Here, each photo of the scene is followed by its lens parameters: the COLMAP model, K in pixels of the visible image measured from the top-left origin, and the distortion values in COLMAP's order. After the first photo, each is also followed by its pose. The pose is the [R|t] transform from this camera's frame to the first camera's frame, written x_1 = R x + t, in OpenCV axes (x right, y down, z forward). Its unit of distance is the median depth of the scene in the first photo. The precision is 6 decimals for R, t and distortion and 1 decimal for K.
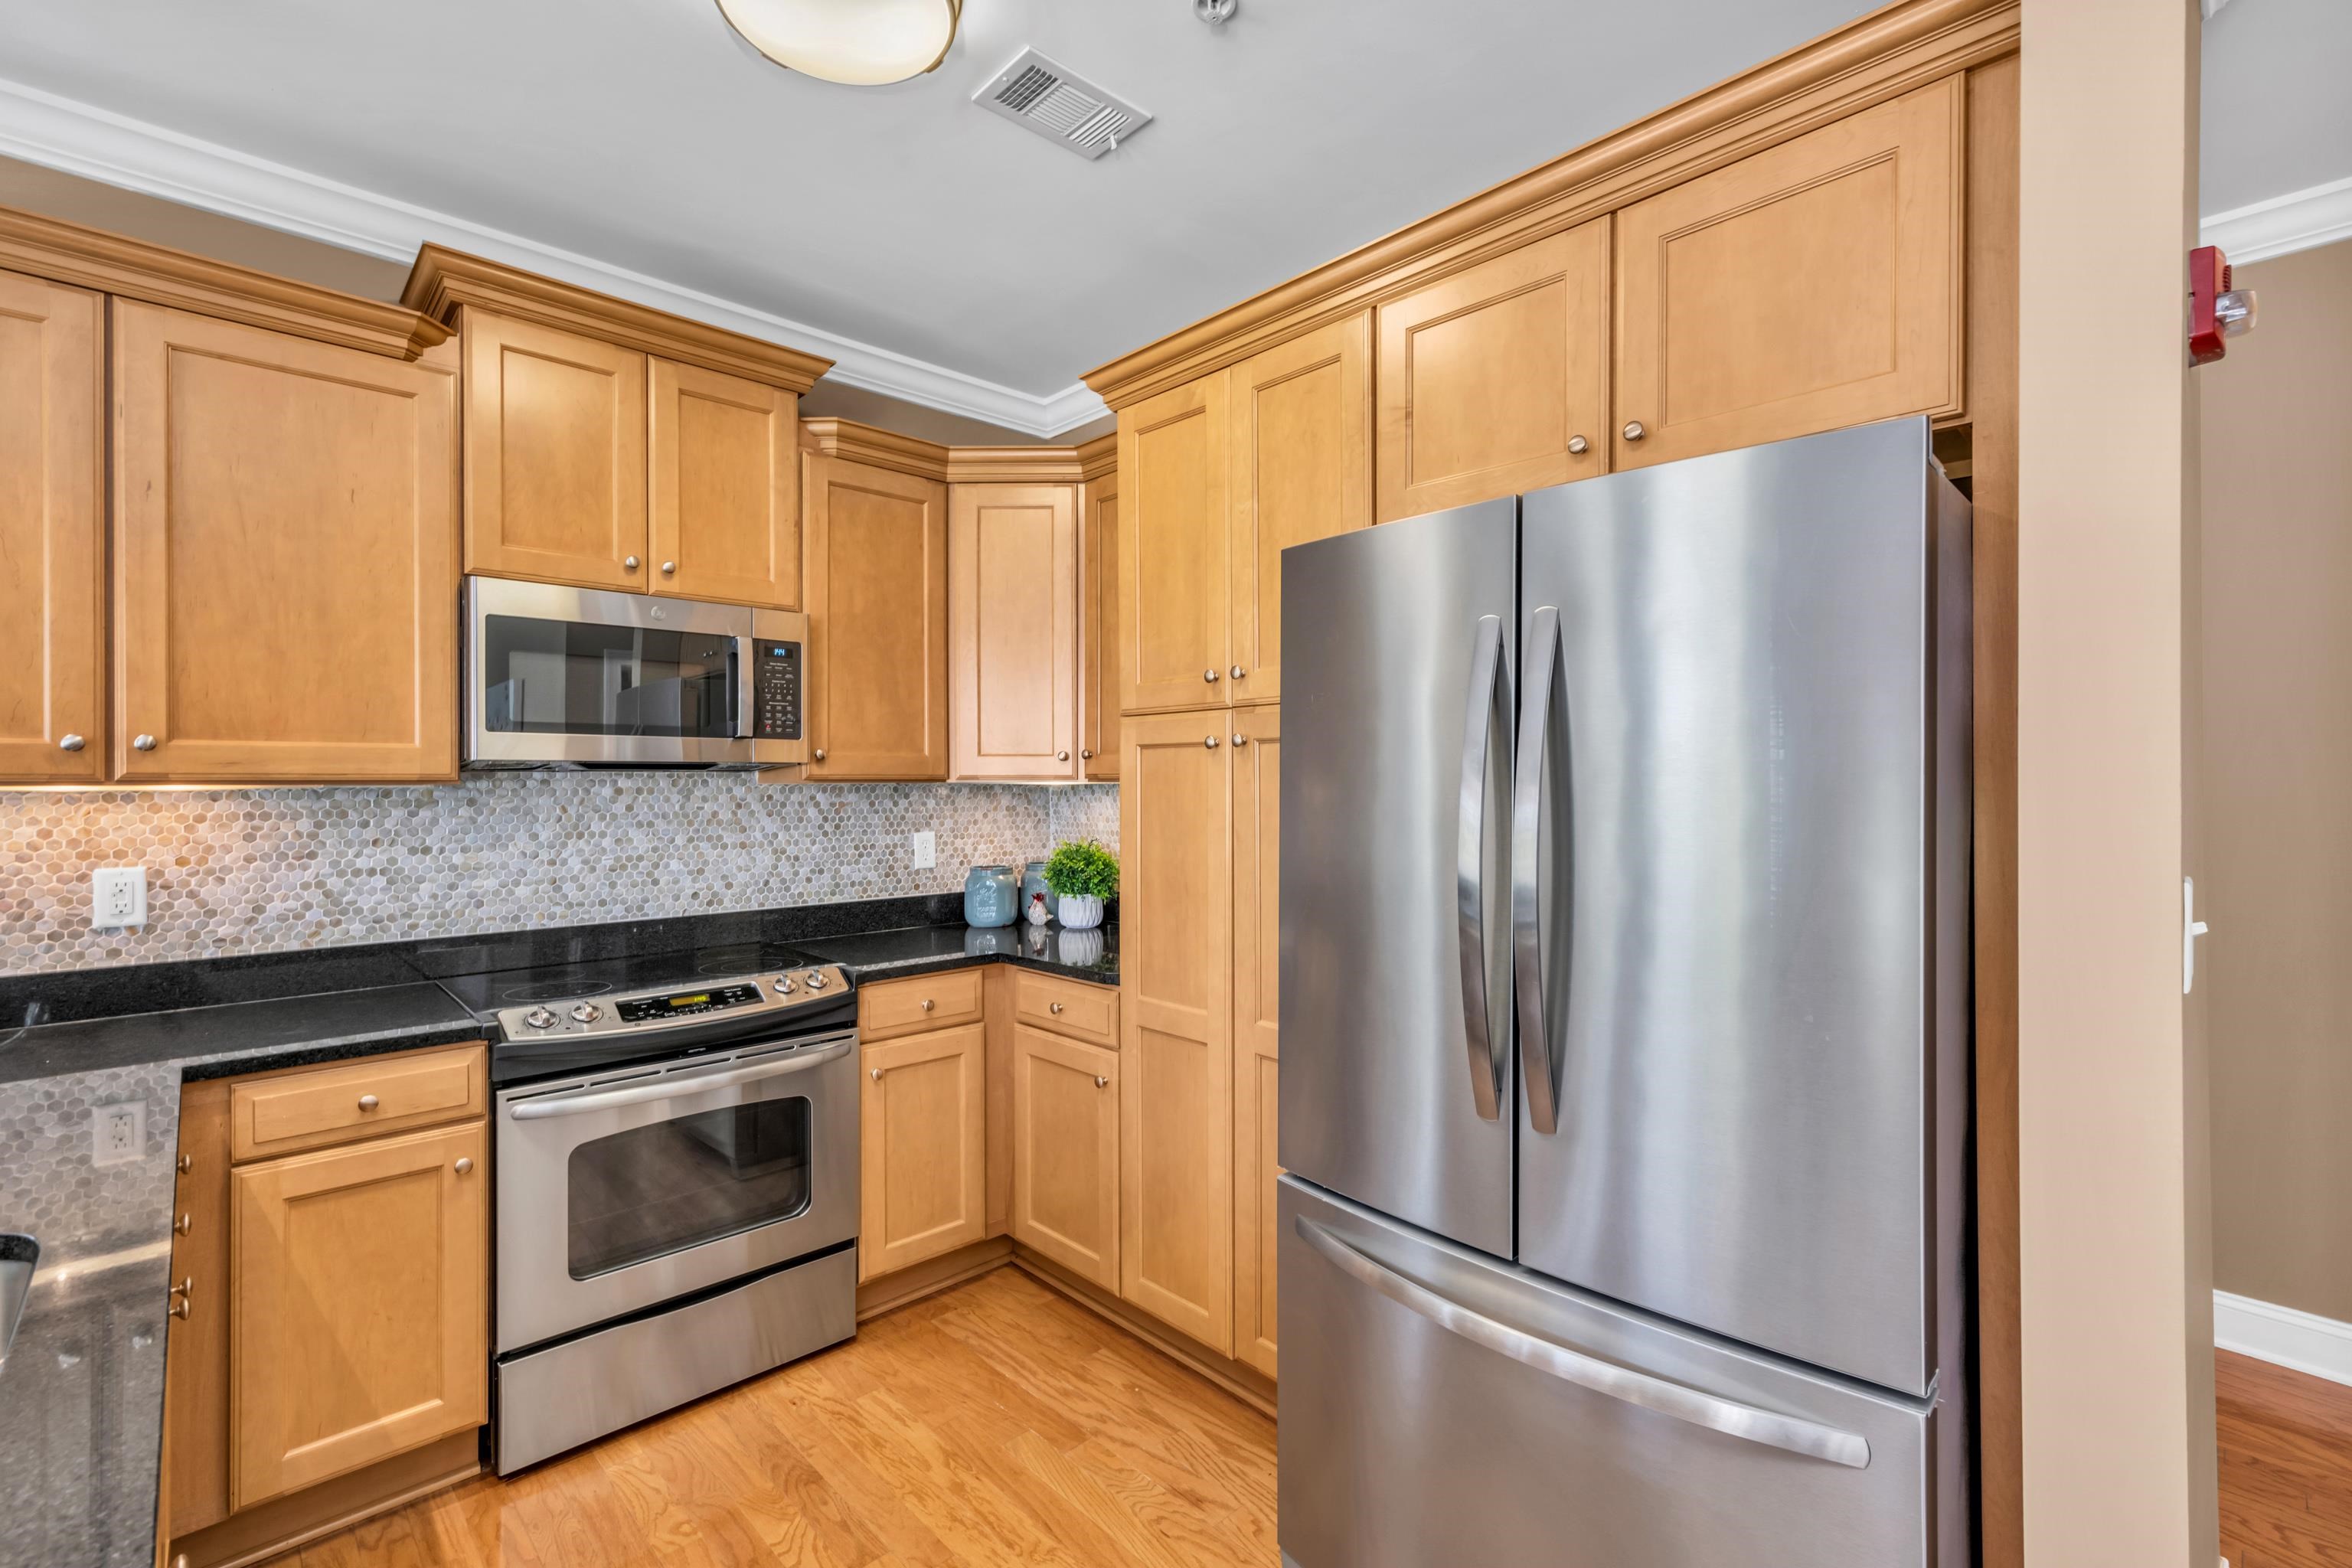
lens RADIAL K [[1046.6, 0, 1168.0], [0, 1046.6, 779.3], [0, 0, 1]] dist [0.000617, 0.000284]
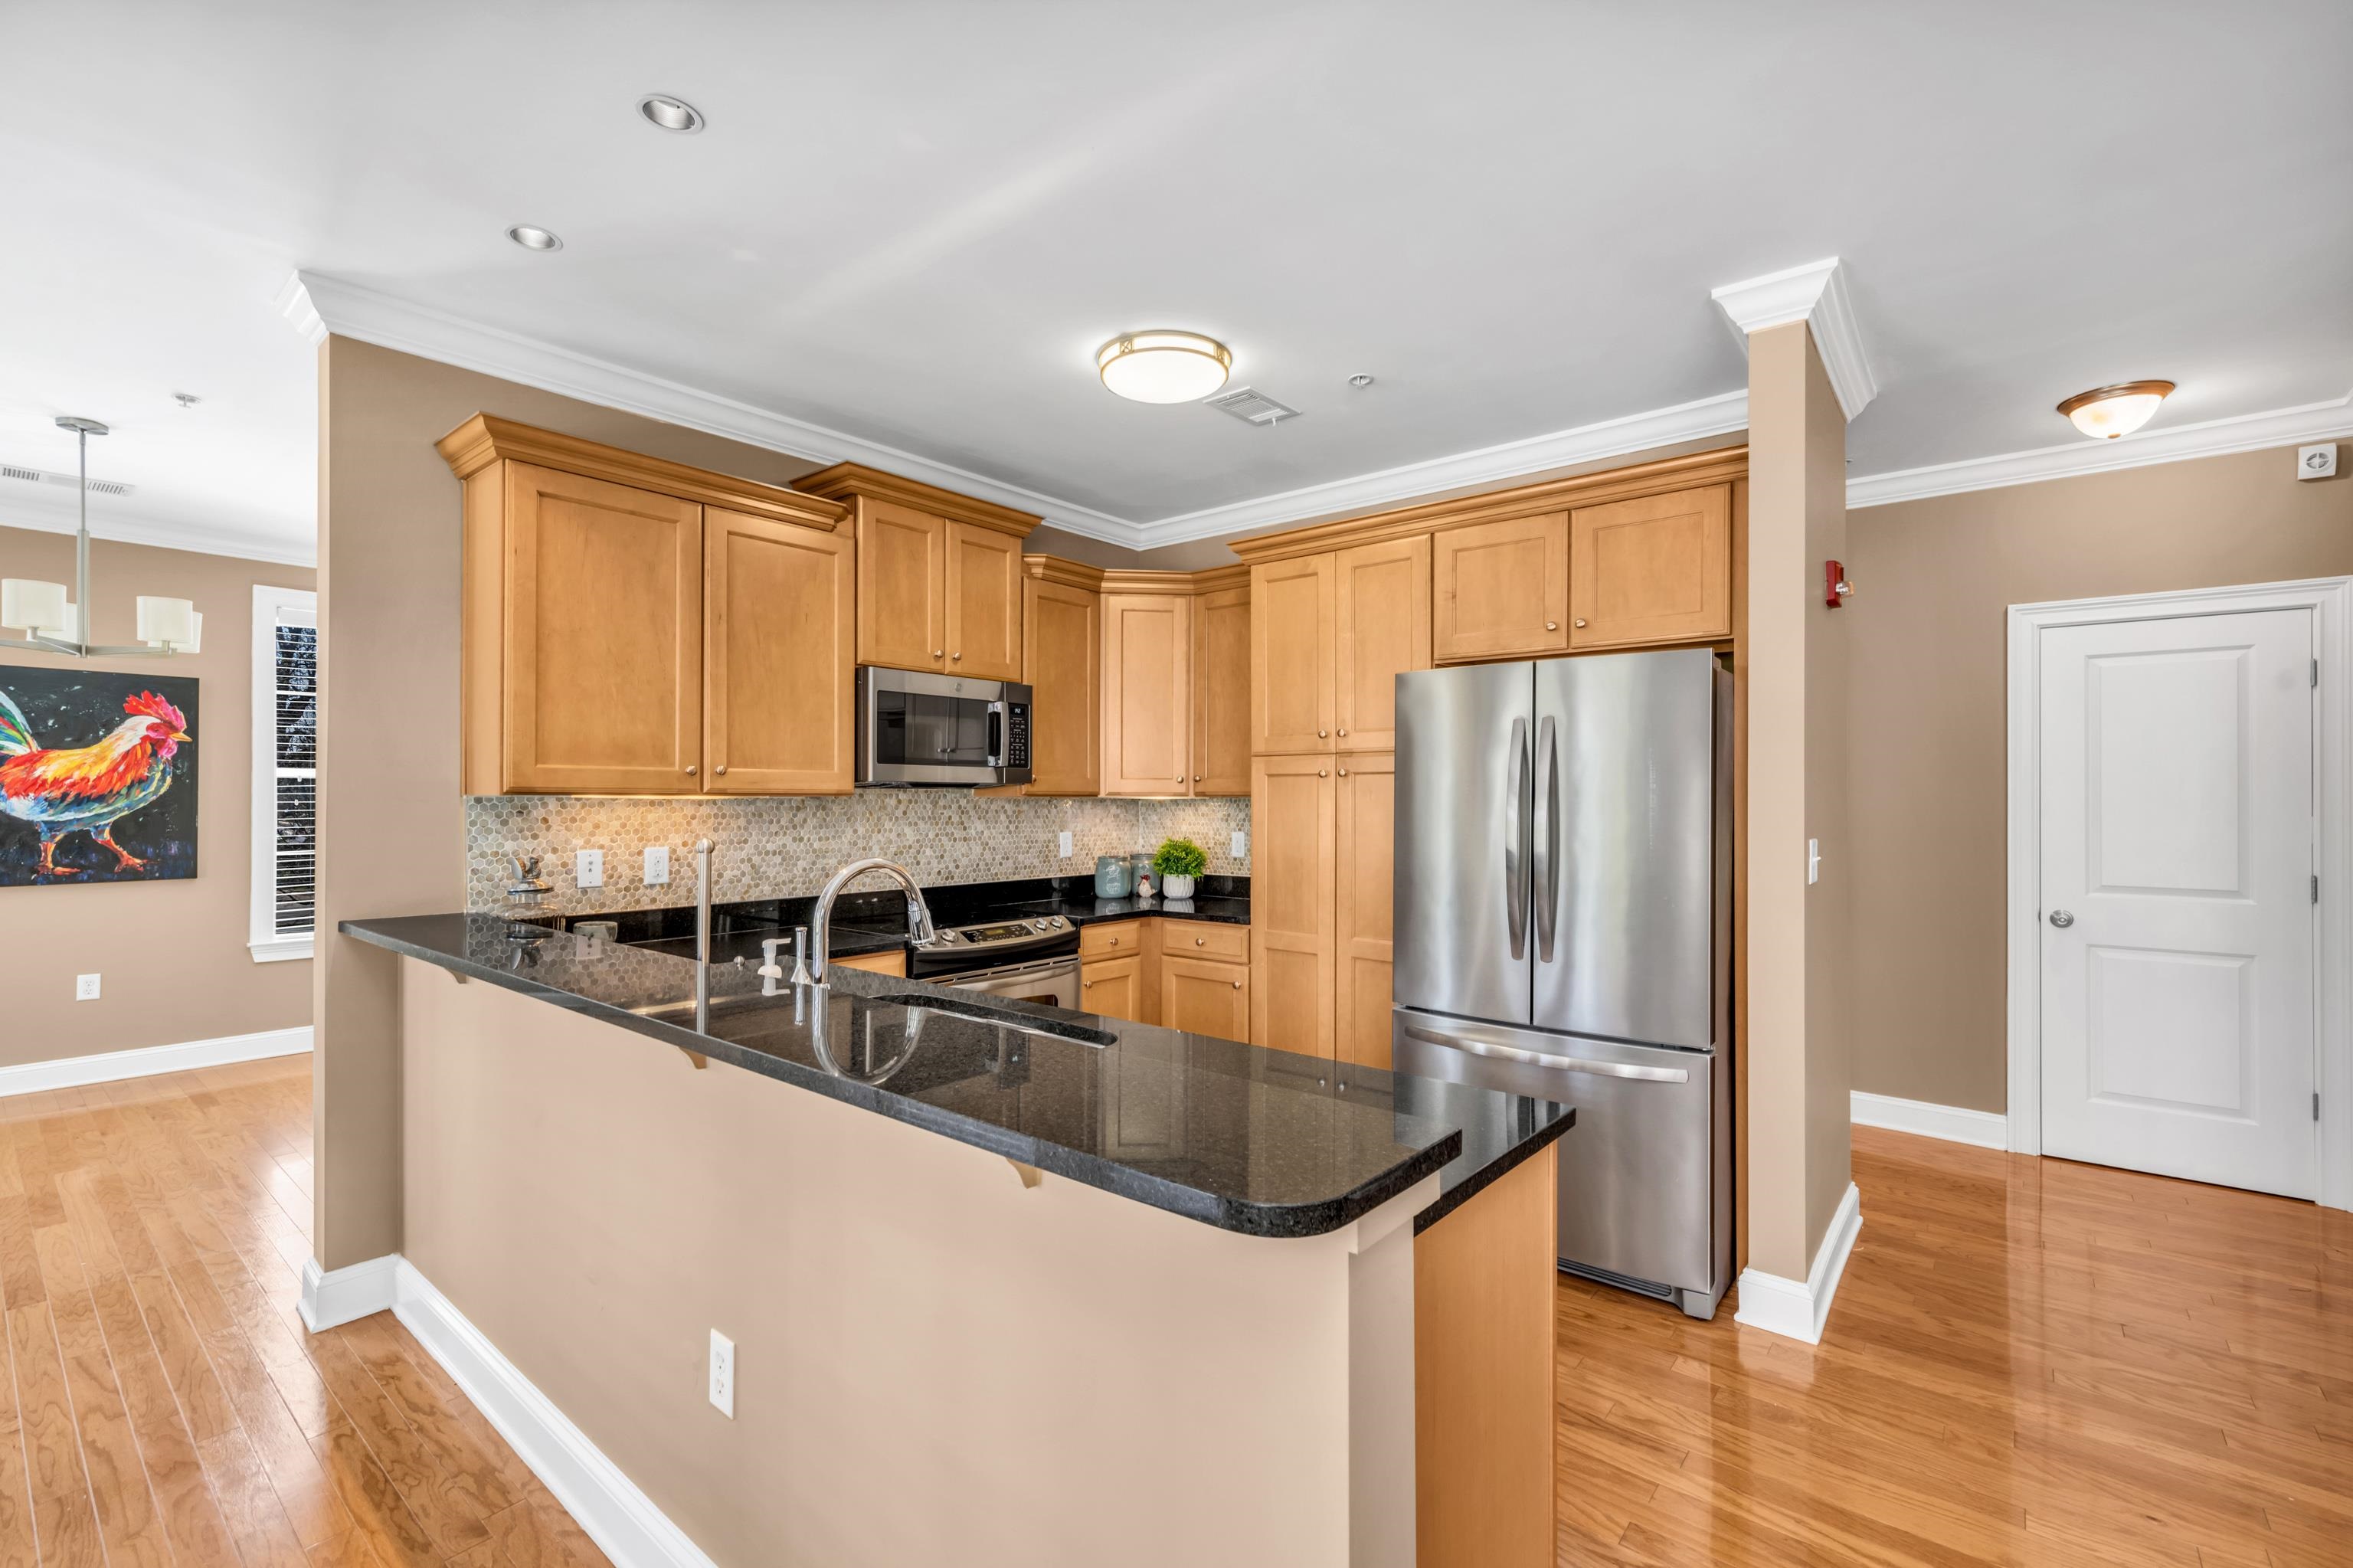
lens RADIAL K [[1043.0, 0, 1136.6], [0, 1043.0, 789.4], [0, 0, 1]] dist [0.000932, 0.000226]
pose [[0.995552, 0.006294, 0.094005, -0.365368], [-0.005676, 0.999960, -0.006845, 0.002595], [-0.094045, 0.006281, 0.995548, -0.565463]]
